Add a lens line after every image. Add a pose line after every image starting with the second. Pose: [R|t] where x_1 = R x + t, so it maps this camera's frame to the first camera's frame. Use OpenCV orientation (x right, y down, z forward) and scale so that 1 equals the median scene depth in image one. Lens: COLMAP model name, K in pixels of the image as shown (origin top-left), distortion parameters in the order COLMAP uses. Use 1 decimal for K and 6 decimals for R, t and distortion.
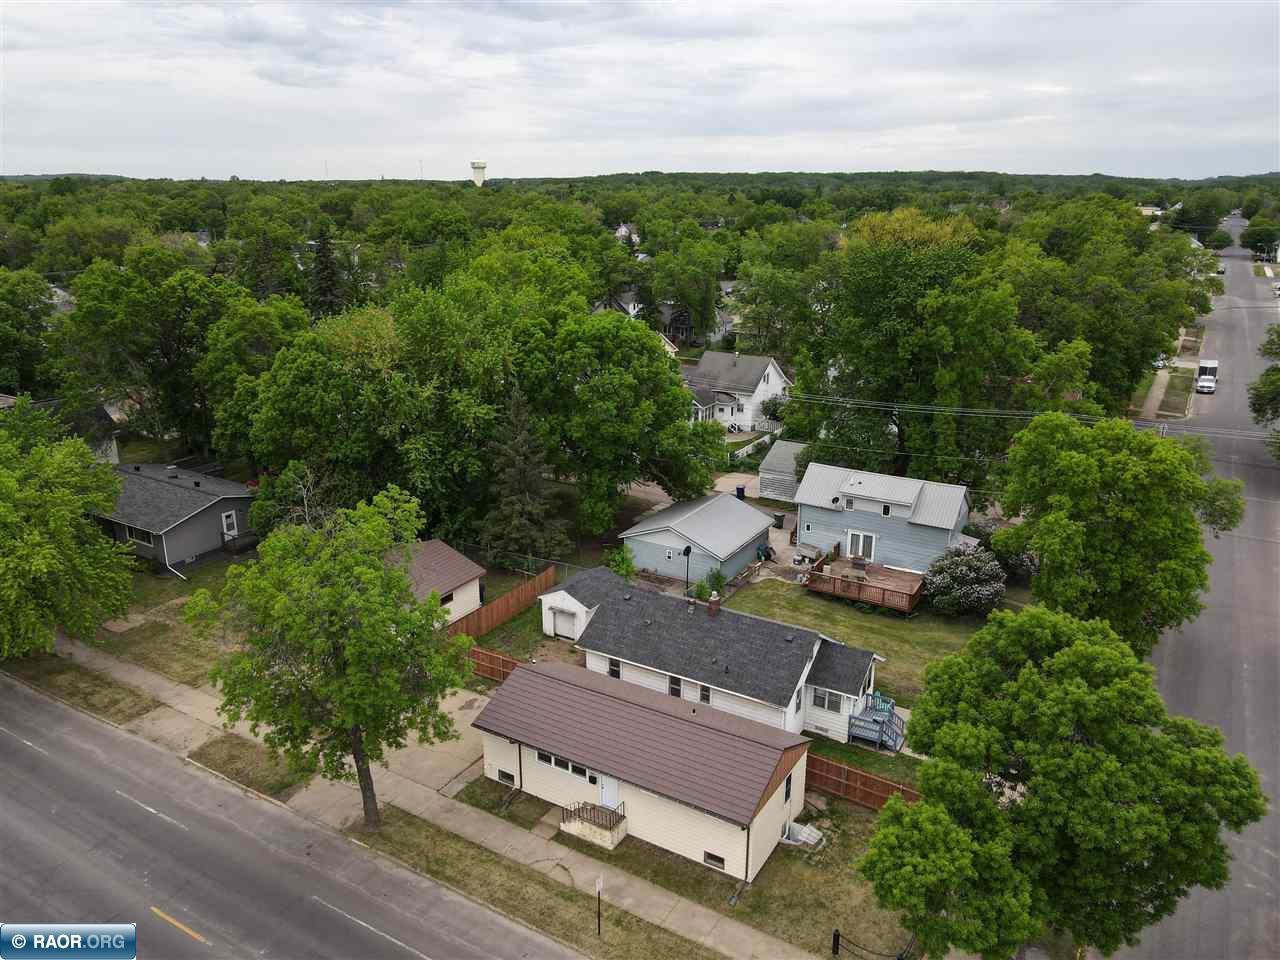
lens RADIAL K [[938.9, 0, 640.0], [0, 938.9, 480.0], [0, 0, 1]] dist [0.002018, 0.006275]
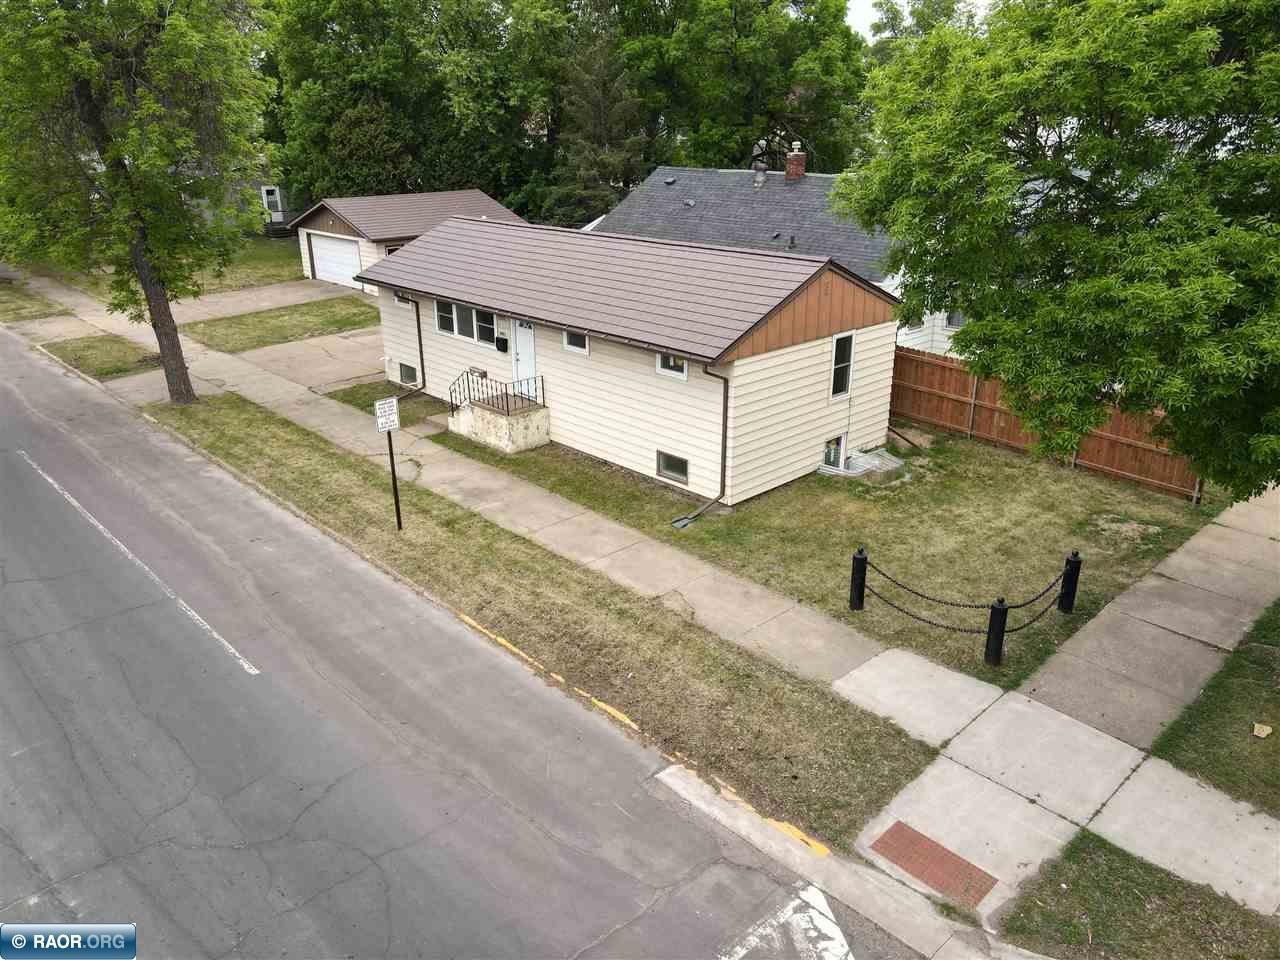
lens RADIAL K [[938.9, 0, 640.0], [0, 938.9, 480.0], [0, 0, 1]] dist [0.002018, 0.006275]
pose [[0.963506, 0.088996, -0.252459, 0.182452], [-0.073247, 0.994774, 0.071126, 0.354430], [0.257470, -0.050039, 0.964990, 0.464694]]
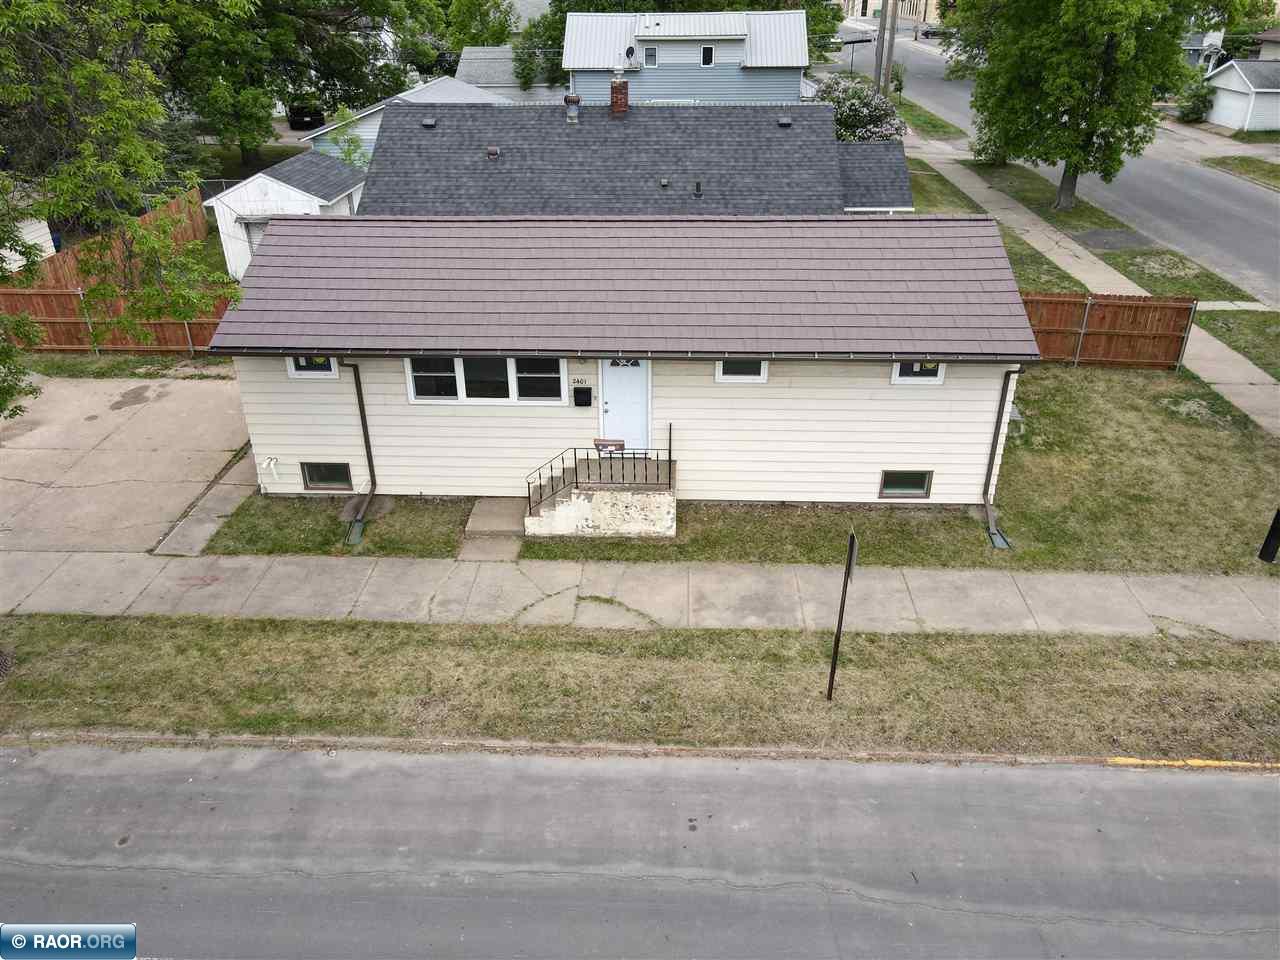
lens RADIAL K [[938.9, 0, 640.0], [0, 938.9, 480.0], [0, 0, 1]] dist [0.002018, 0.006275]
pose [[0.876778, -0.234372, 0.419917, -0.208024], [0.153050, 0.963791, 0.218363, 0.268865], [-0.455891, -0.127187, 0.880901, 0.624446]]
